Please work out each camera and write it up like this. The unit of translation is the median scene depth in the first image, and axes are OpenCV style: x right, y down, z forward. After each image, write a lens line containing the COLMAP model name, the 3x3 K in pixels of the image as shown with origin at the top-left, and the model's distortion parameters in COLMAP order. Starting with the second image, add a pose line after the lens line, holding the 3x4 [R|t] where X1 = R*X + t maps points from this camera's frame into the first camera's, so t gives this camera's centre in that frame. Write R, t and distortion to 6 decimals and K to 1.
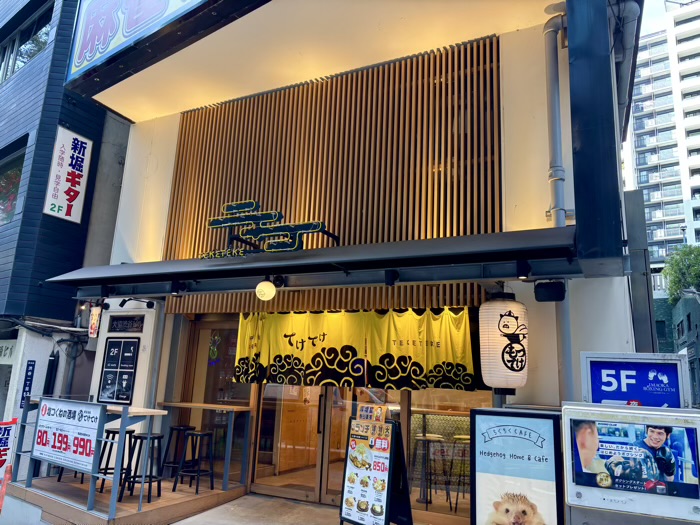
lens RADIAL K [[539.8, 0, 350.0], [0, 539.8, 262.5], [0, 0, 1]] dist [0.075919, -0.112181]
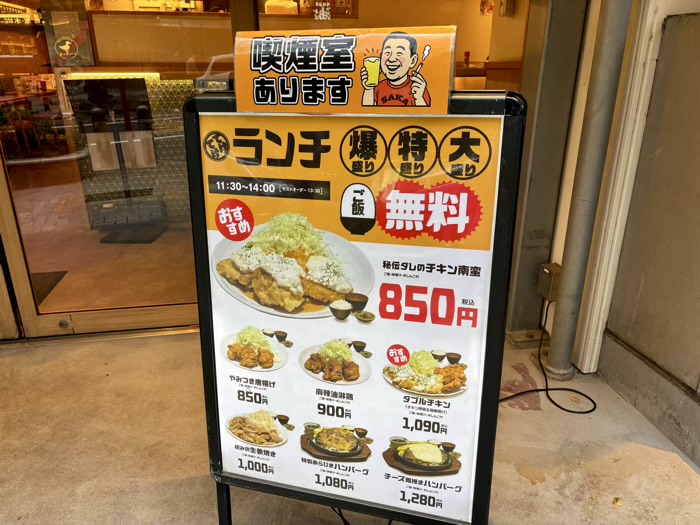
lens RADIAL K [[539.8, 0, 350.0], [0, 539.8, 262.5], [0, 0, 1]] dist [0.075919, -0.112181]
pose [[0.803346, -0.255757, 0.537794, -0.068477], [-0.088316, 0.841926, 0.532317, 0.193203], [-0.588927, -0.475131, 0.653771, 0.698915]]
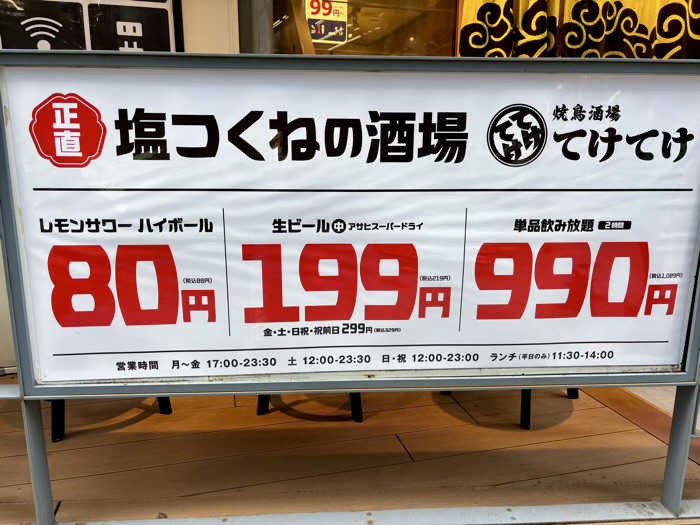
lens RADIAL K [[539.8, 0, 350.0], [0, 539.8, 262.5], [0, 0, 1]] dist [0.075919, -0.112181]
pose [[0.750127, -0.165601, 0.640223, -0.645177], [-0.114995, 0.920722, 0.372891, 0.250039], [-0.651218, -0.353338, 0.671615, 0.871070]]
